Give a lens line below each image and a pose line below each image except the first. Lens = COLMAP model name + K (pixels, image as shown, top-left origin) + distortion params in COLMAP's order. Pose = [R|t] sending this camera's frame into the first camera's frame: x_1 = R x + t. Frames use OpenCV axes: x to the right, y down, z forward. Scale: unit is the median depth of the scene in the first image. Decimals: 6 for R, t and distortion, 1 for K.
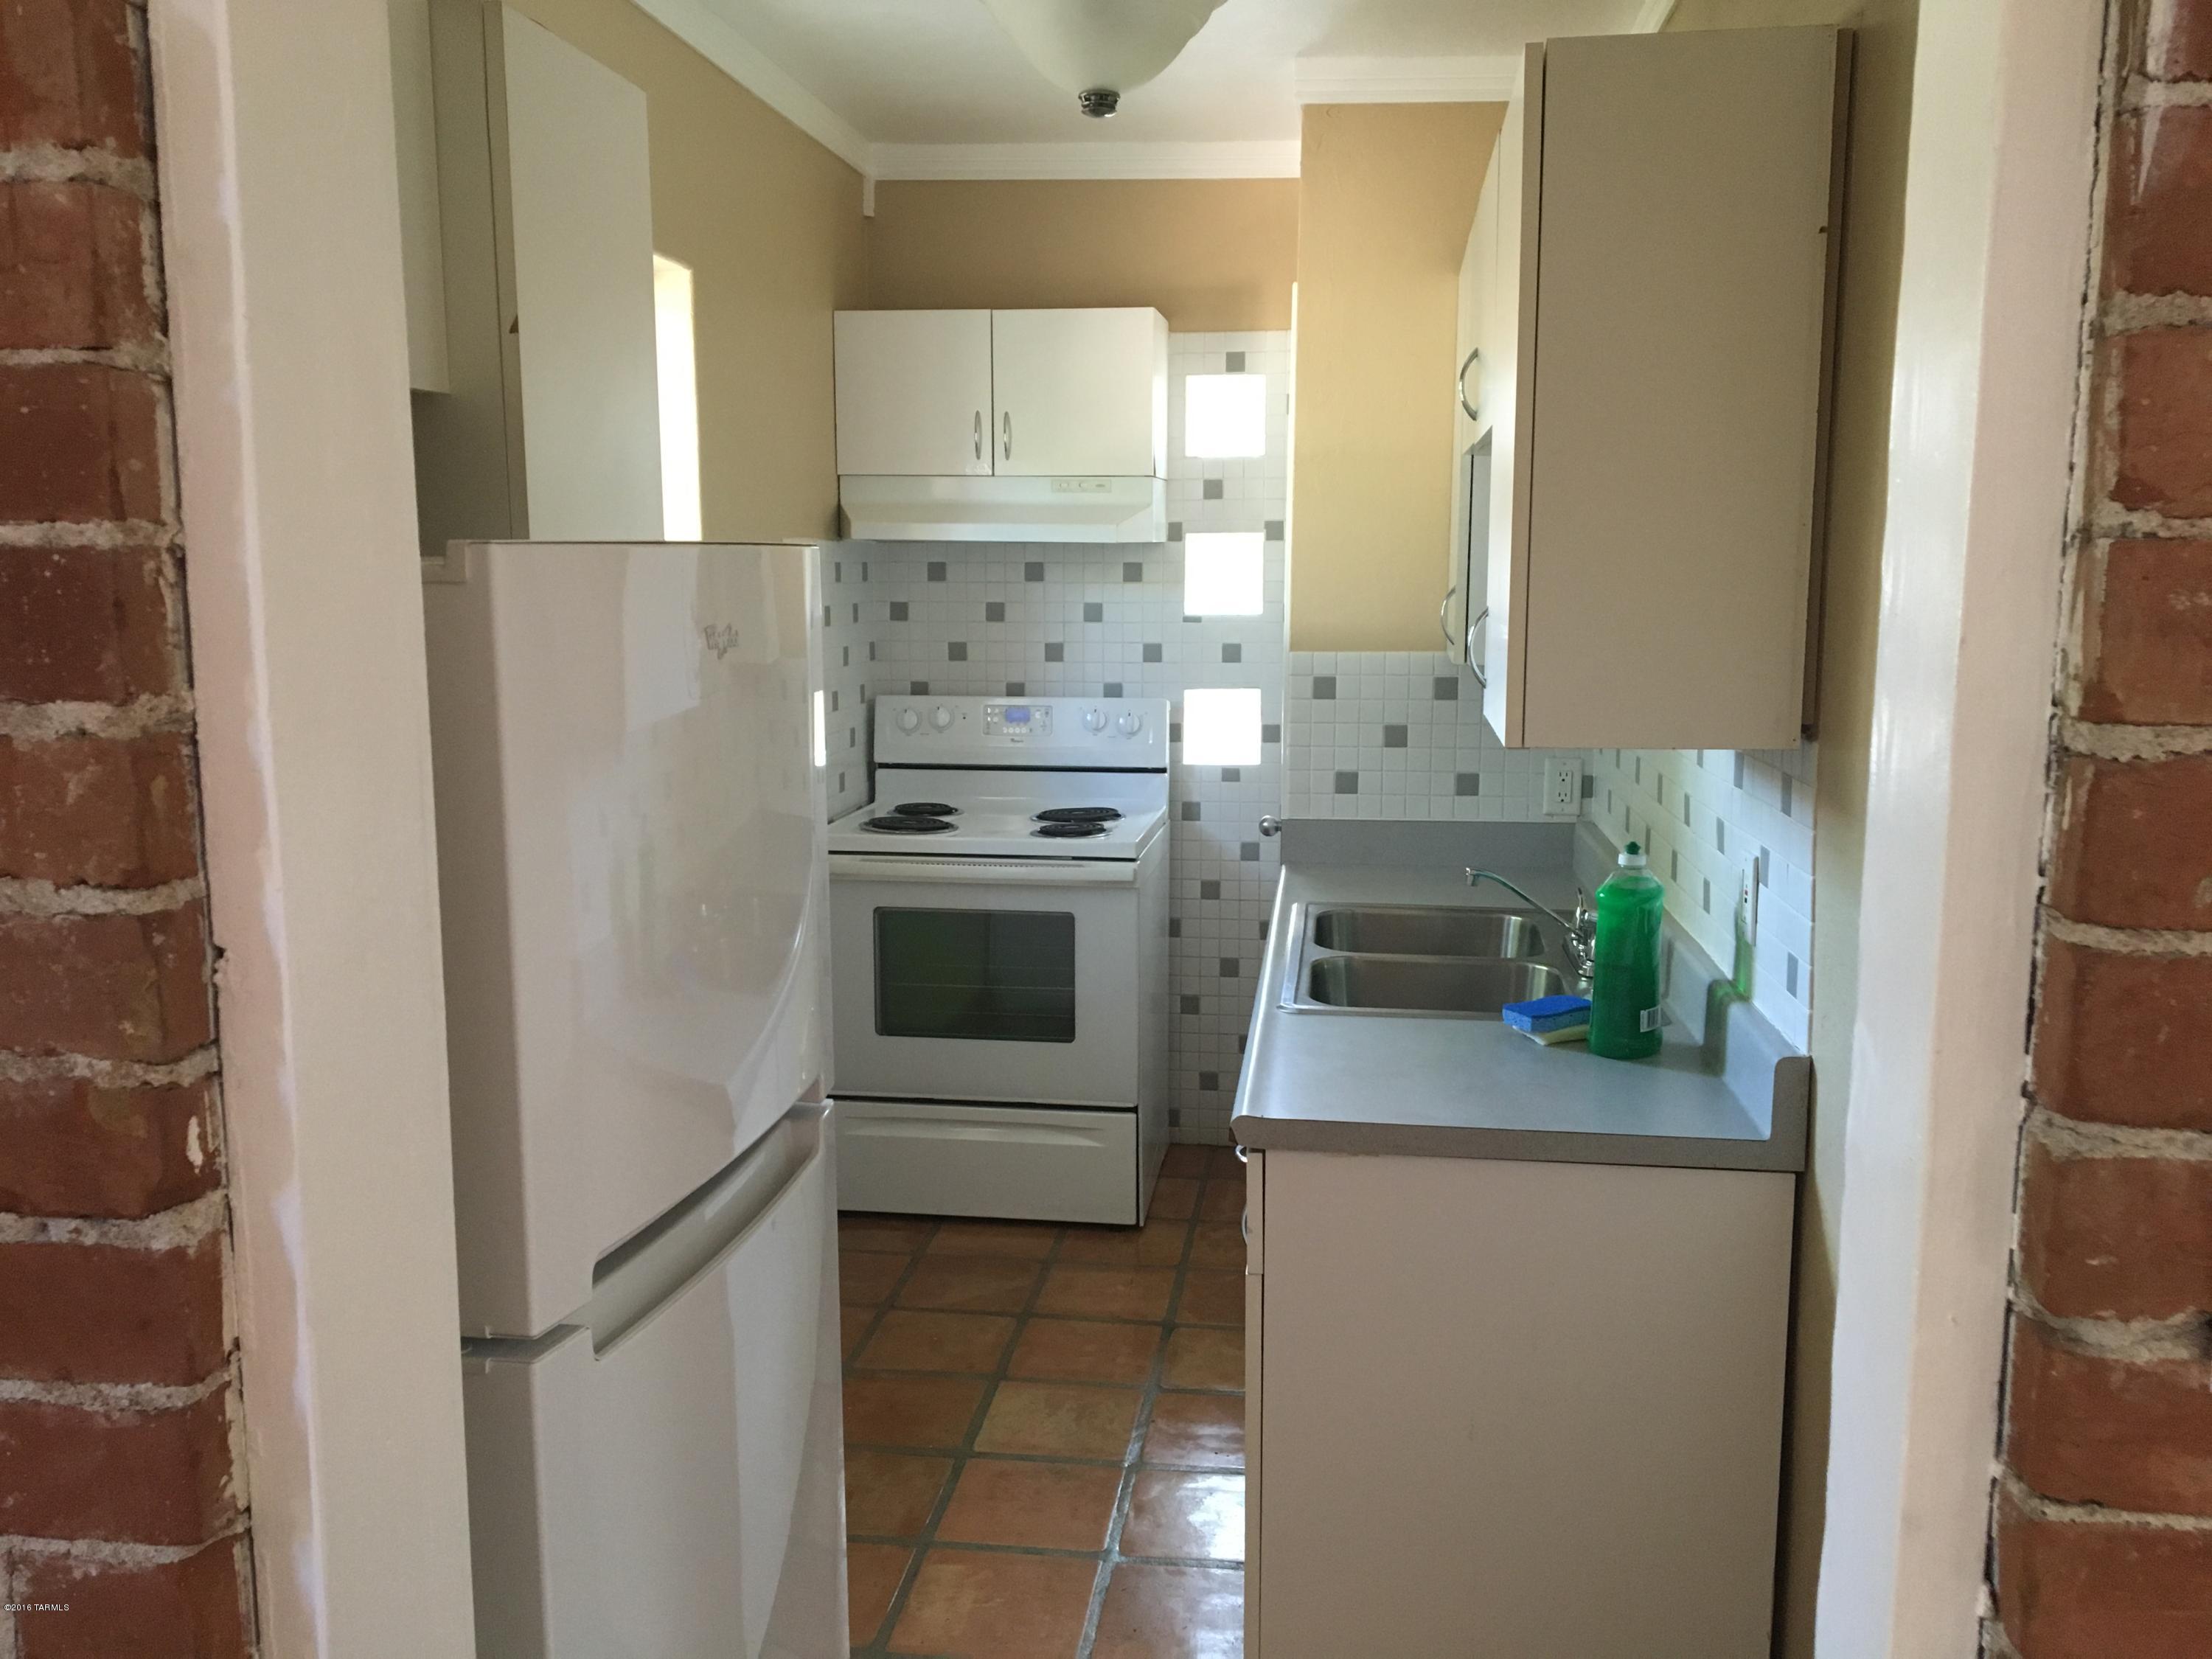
lens RADIAL K [[1860.5, 0, 1106.0], [0, 1860.5, 829.5], [0, 0, 1]] dist [0.080102, -0.121794]
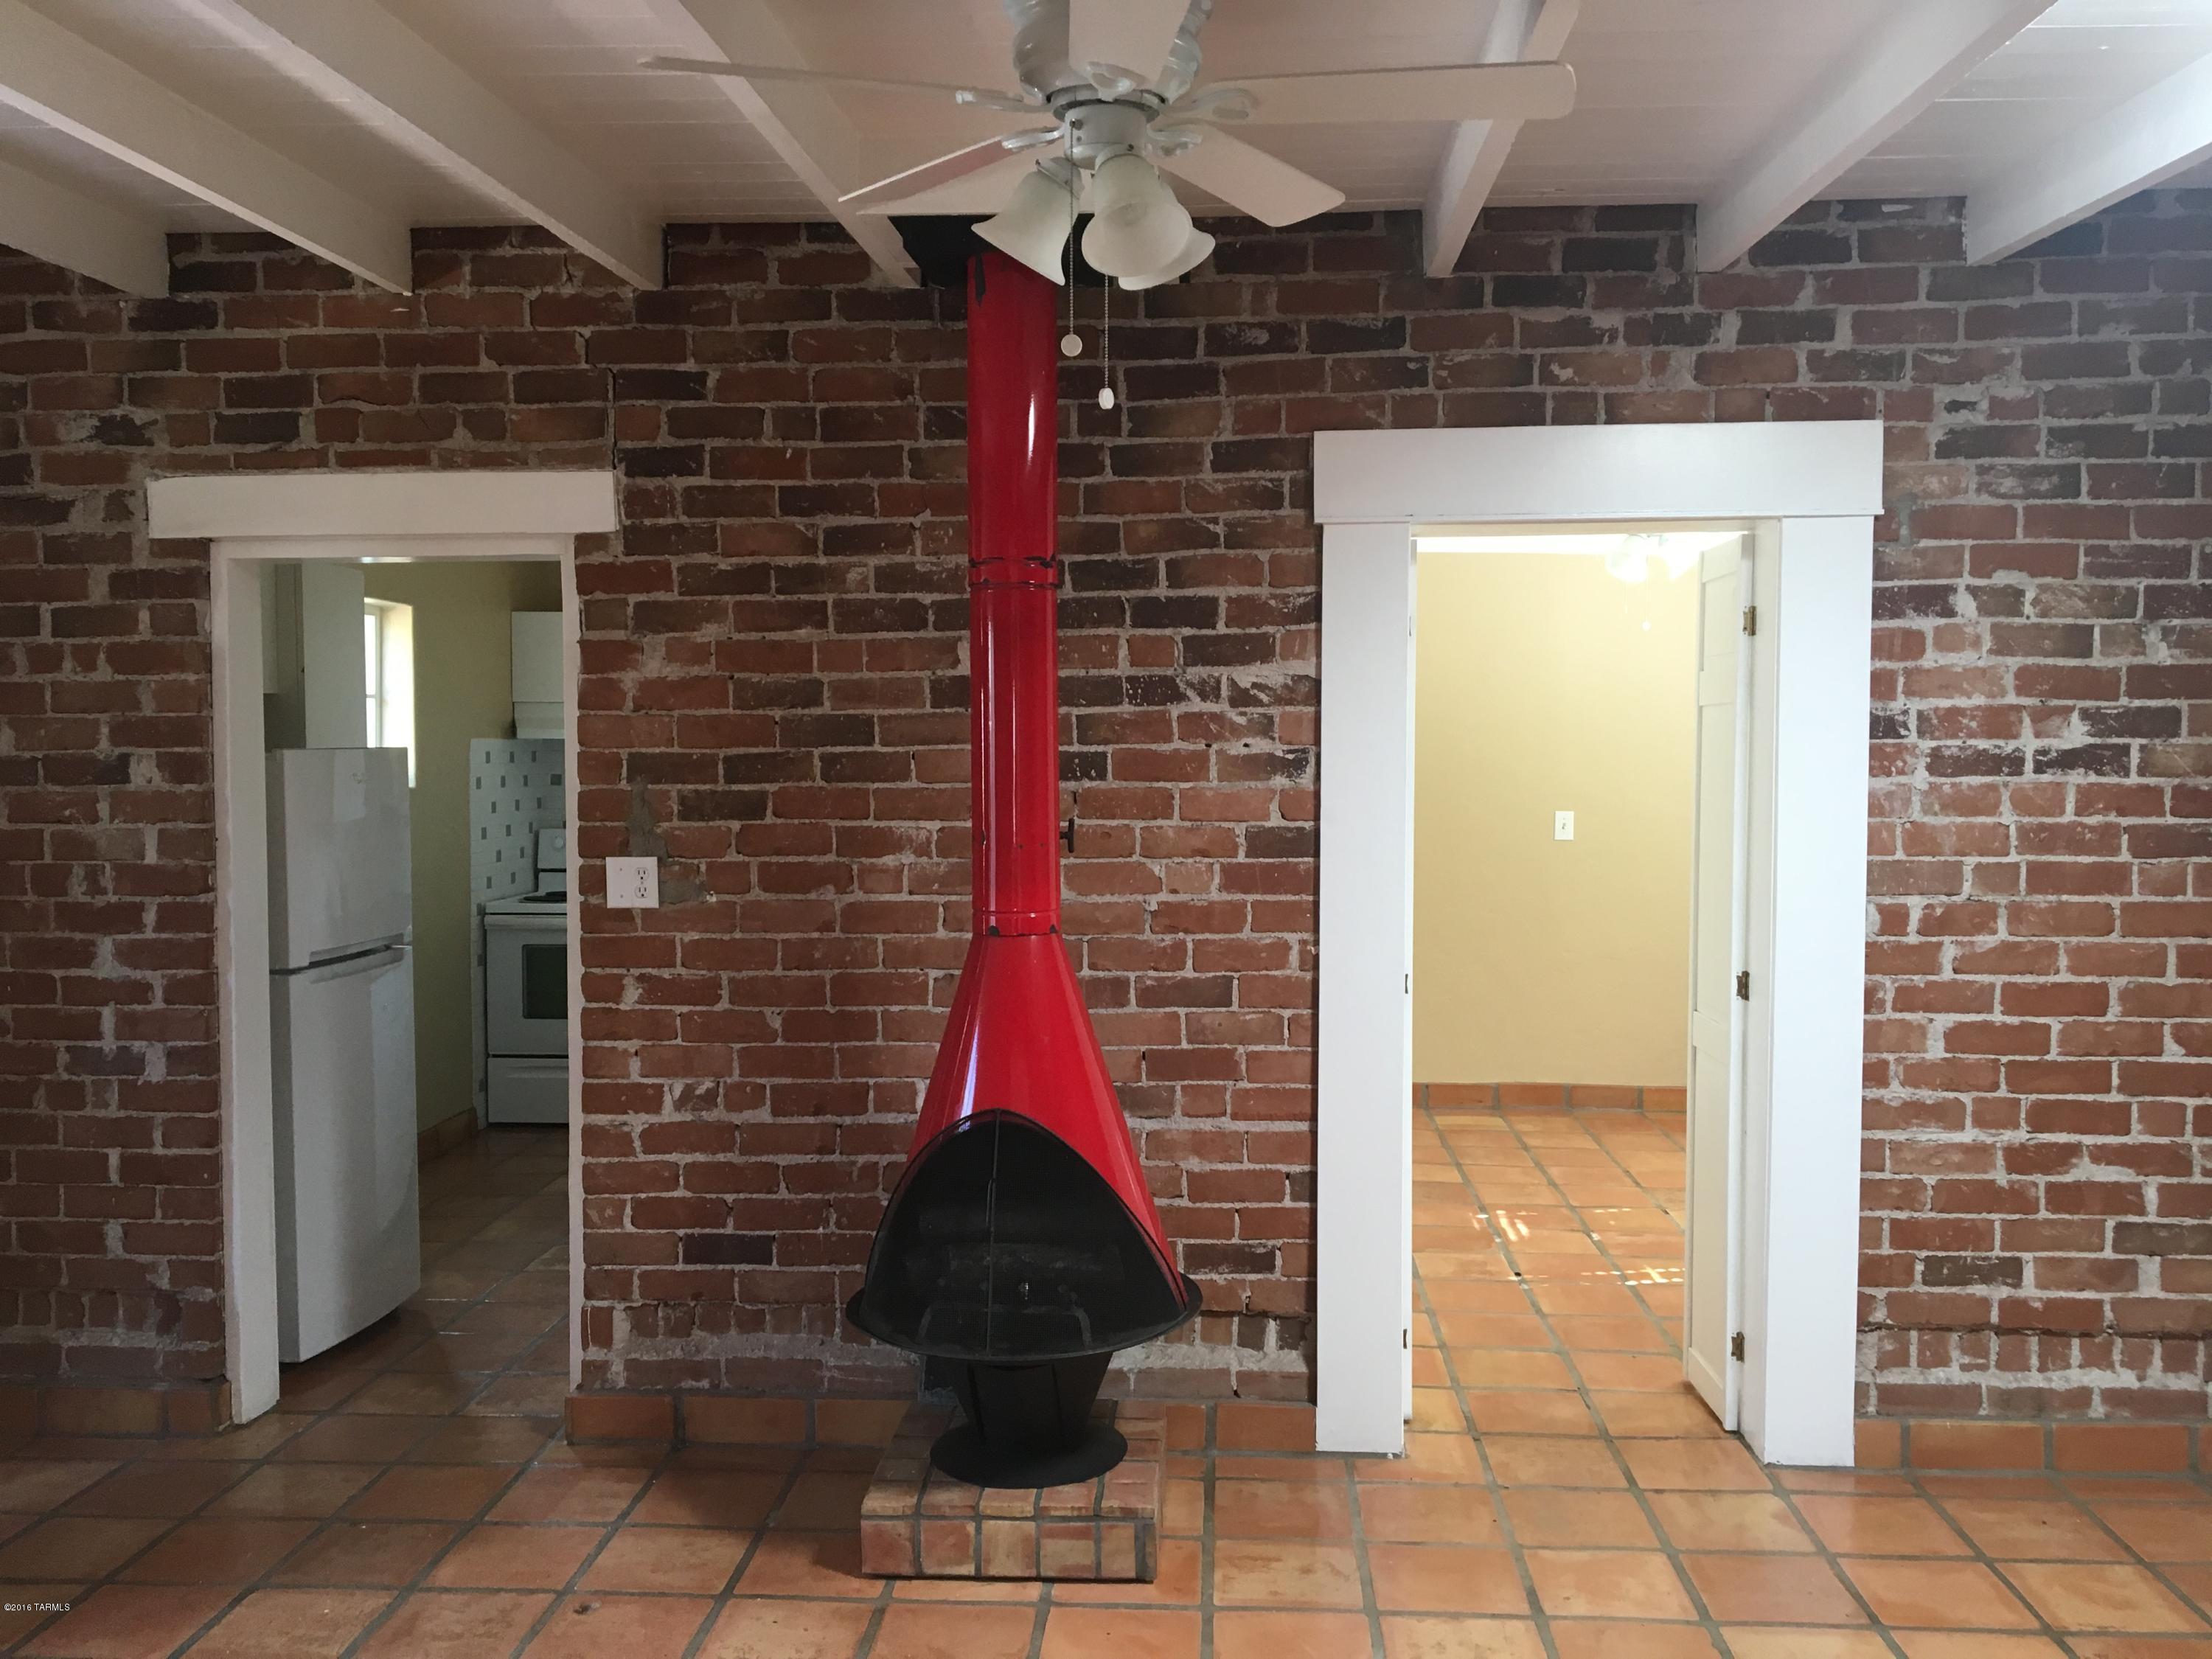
lens RADIAL K [[1860.5, 0, 1106.0], [0, 1860.5, 829.5], [0, 0, 1]] dist [0.080102, -0.121794]
pose [[0.997283, -0.002613, 0.073615, 1.312799], [0.009811, 0.995179, -0.097580, 0.495081], [-0.073005, 0.098037, 0.992501, -3.606037]]
